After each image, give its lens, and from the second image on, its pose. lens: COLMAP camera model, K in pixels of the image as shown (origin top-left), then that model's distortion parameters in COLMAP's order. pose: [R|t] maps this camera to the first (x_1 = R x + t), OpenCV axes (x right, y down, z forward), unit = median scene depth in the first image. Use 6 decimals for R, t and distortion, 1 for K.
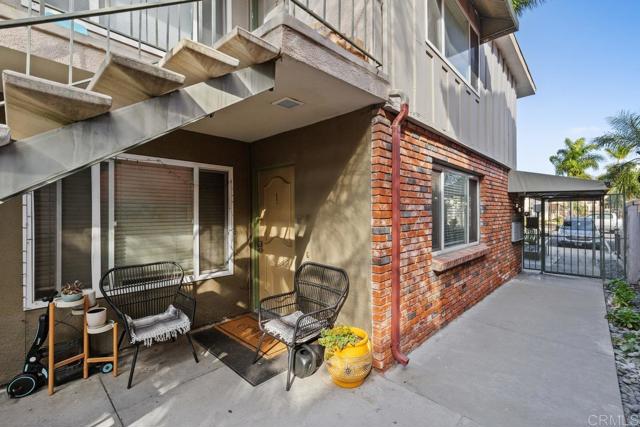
lens RADIAL K [[286.2, 0, 320.0], [0, 286.2, 213.5], [0, 0, 1]] dist [0.000598, 0.000155]
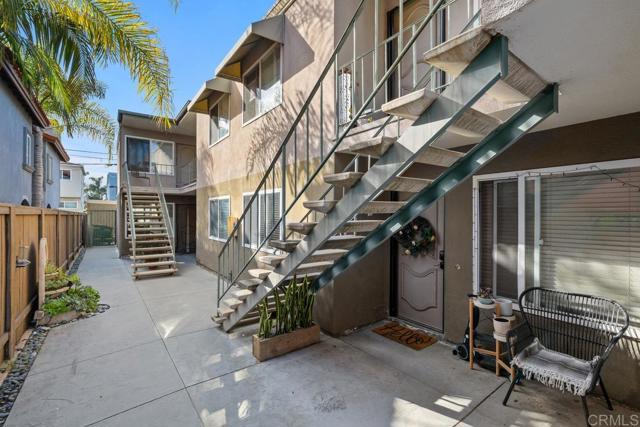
lens RADIAL K [[287.4, 0, 320.0], [0, 287.4, 213.5], [0, 0, 1]] dist [-0.001232, -0.000204]
pose [[-0.168076, -0.001890, -0.985772, 0.426839], [0.003316, 0.999991, -0.002482, -0.070467], [0.985769, -0.003686, -0.168068, 0.487147]]
